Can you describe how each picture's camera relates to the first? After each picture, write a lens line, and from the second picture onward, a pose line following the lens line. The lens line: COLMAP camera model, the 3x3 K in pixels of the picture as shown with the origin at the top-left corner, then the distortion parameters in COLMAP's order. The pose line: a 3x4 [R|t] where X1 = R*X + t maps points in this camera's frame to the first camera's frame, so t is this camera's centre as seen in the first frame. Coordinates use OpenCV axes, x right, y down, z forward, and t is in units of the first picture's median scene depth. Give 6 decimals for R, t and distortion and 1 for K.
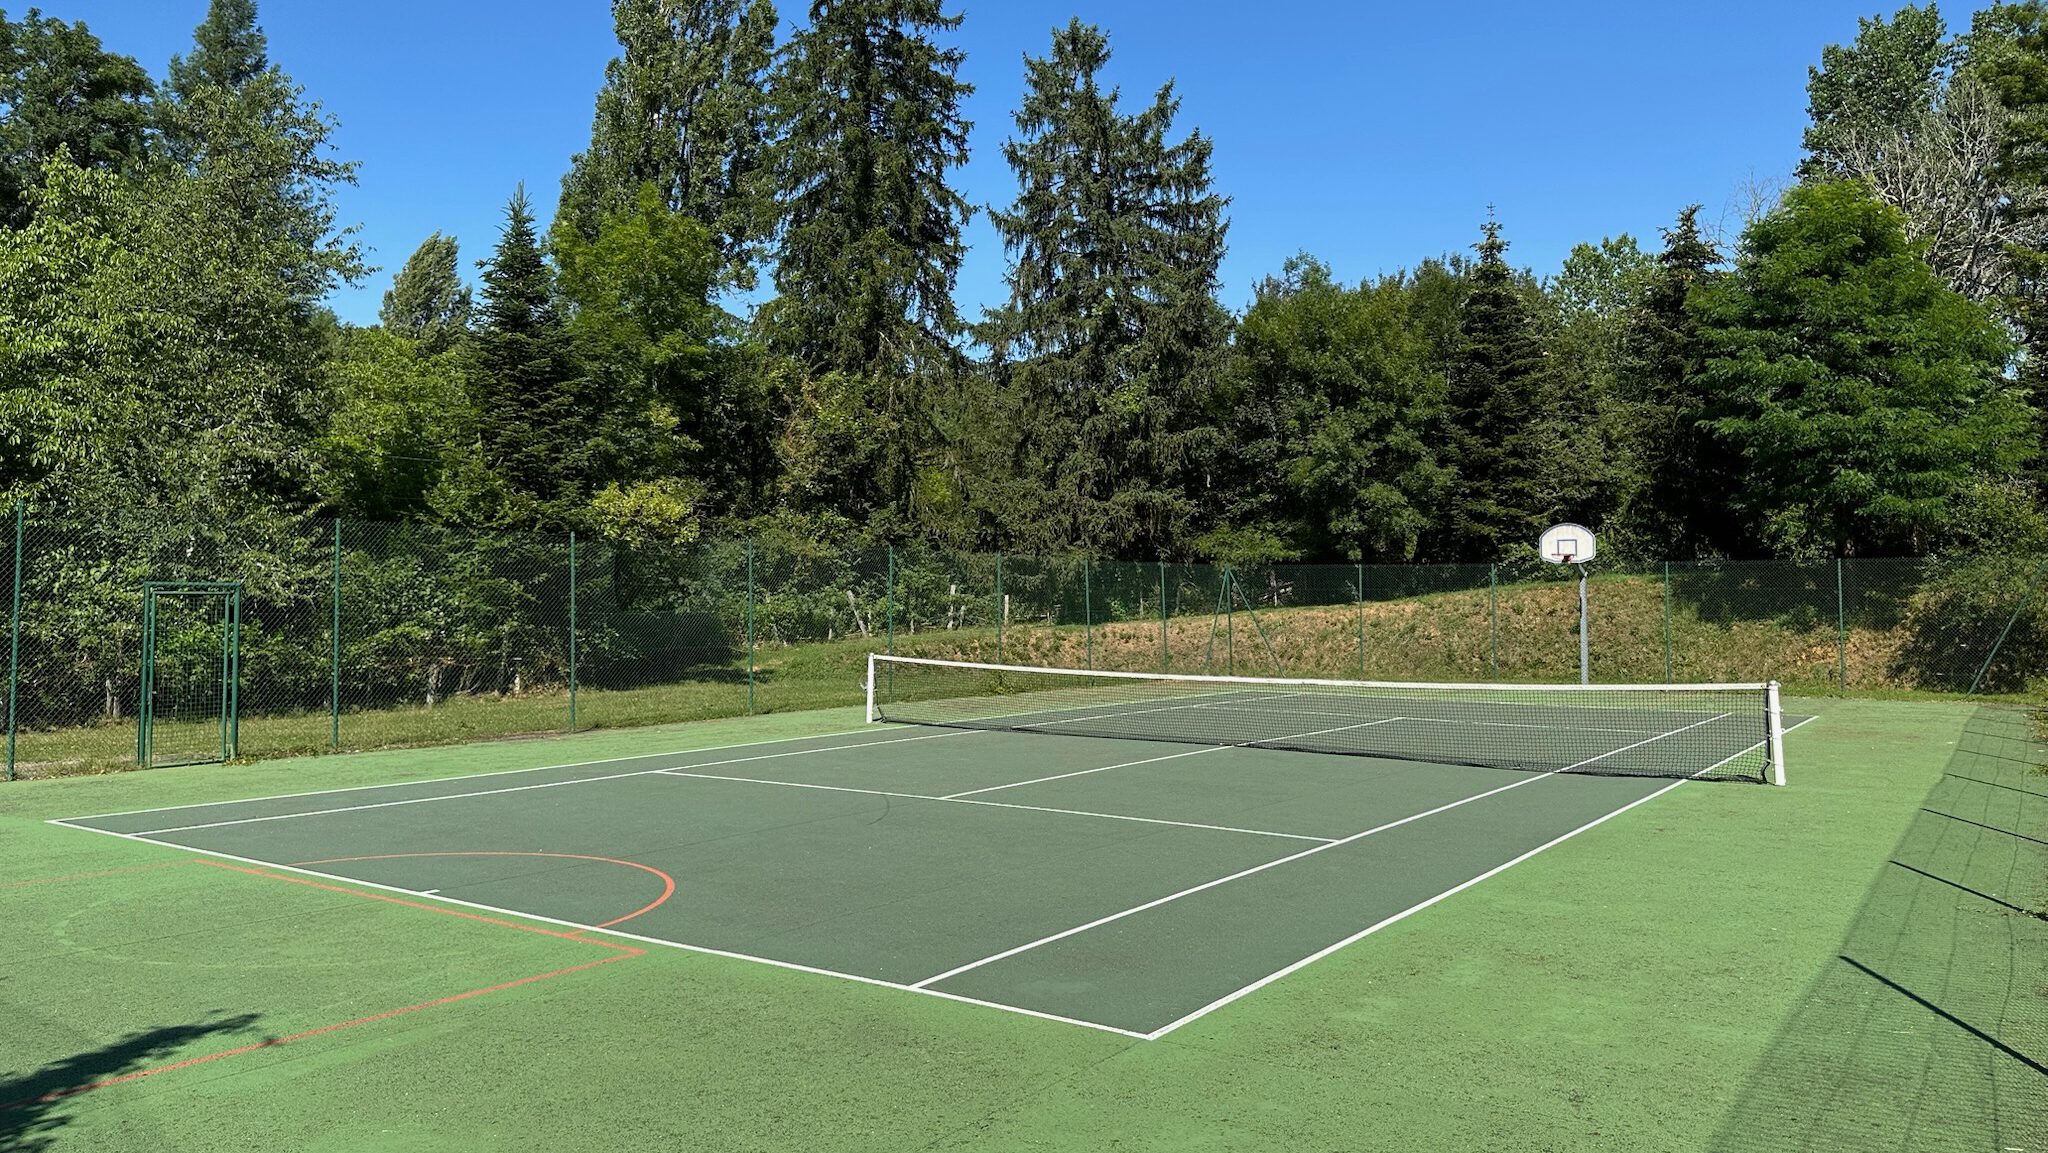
lens RADIAL K [[1450.3, 0, 1015.7], [0, 1450.3, 494.9], [0, 0, 1]] dist [0.141356, -0.186819]
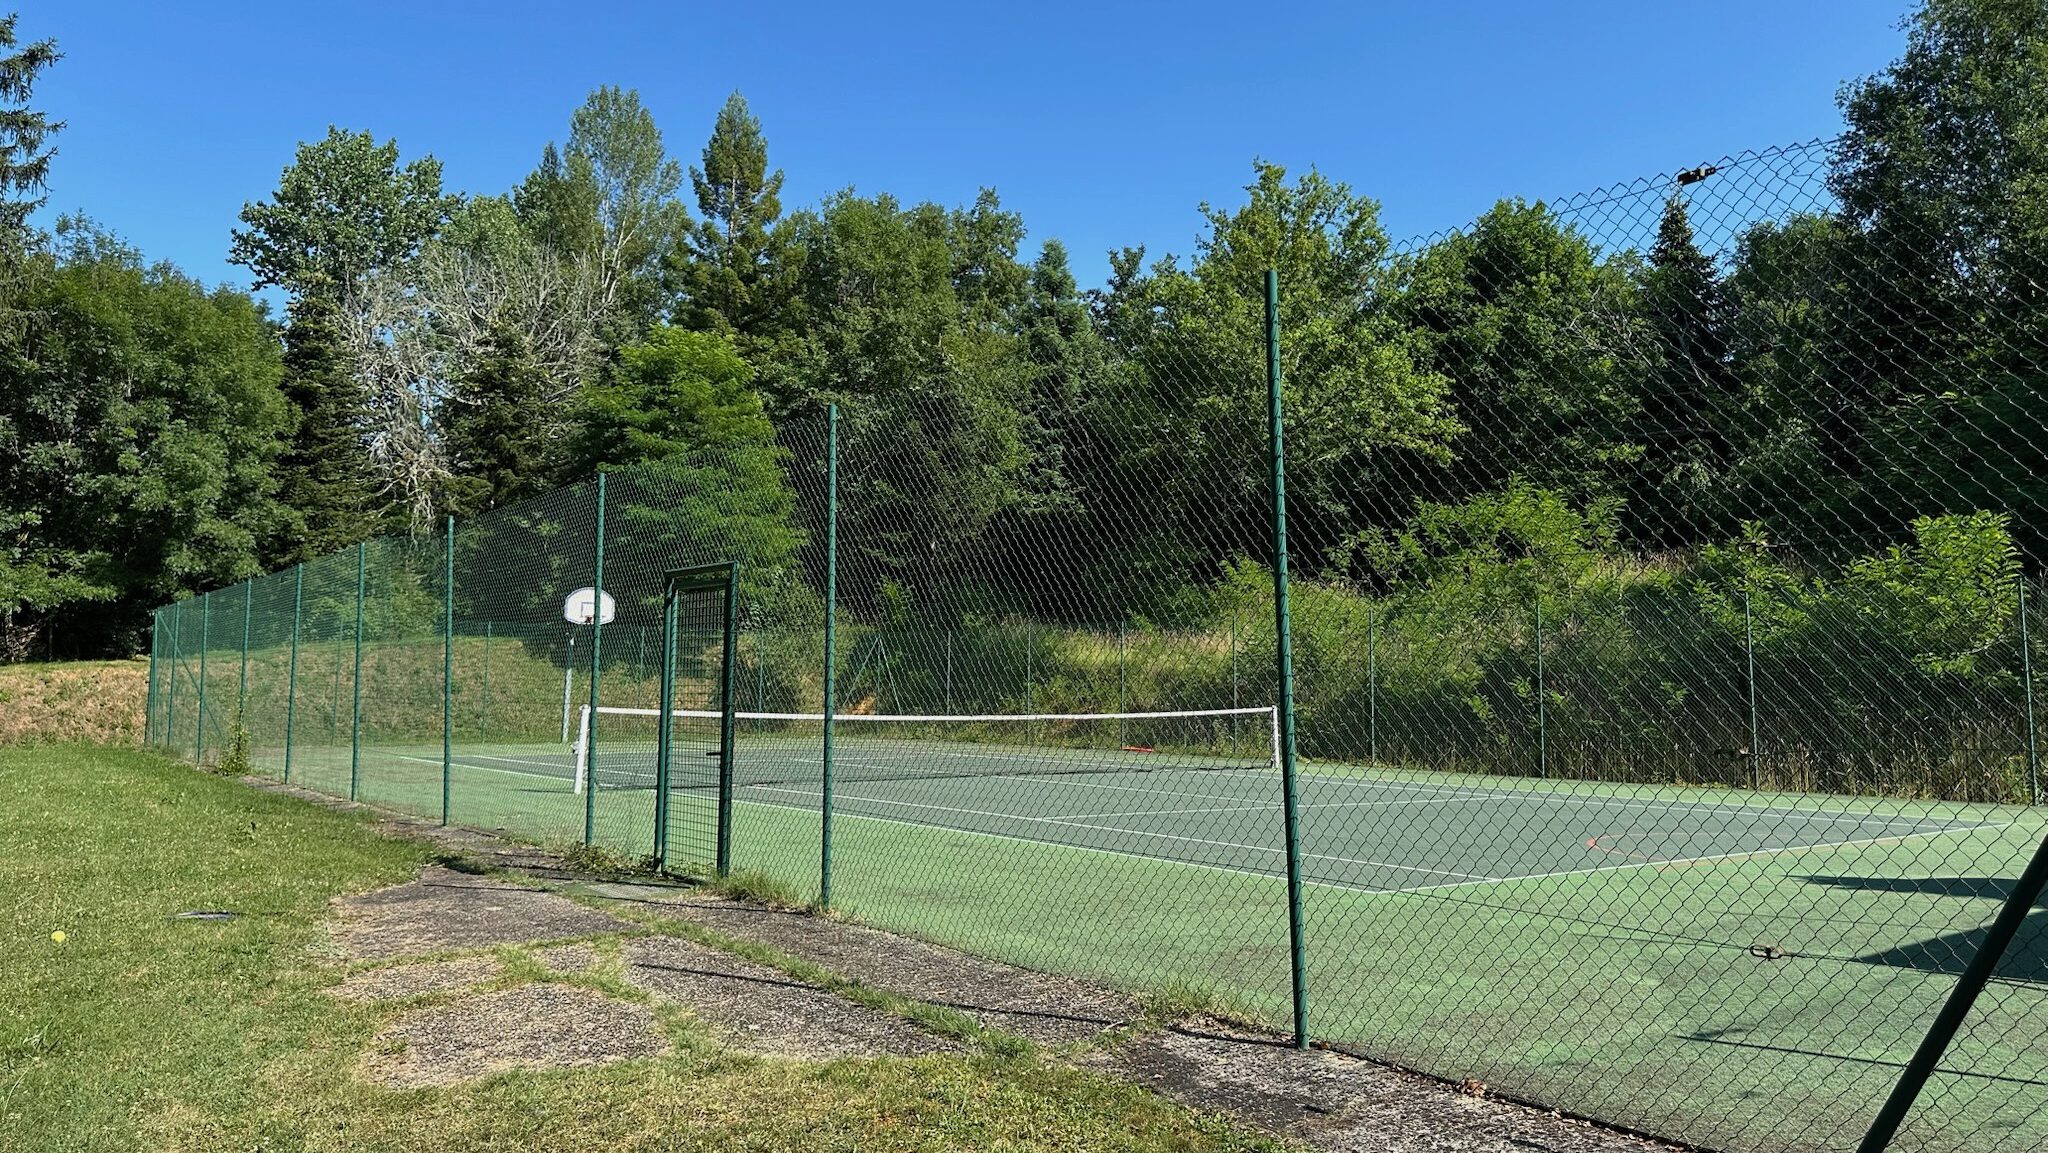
lens RADIAL K [[1450.3, 0, 1015.7], [0, 1450.3, 494.9], [0, 0, 1]] dist [0.141356, -0.186819]
pose [[0.295763, 0.131600, 0.946153, -0.432890], [-0.083591, 0.990231, -0.111601, 0.035836], [-0.951597, -0.046083, 0.303874, 0.295087]]
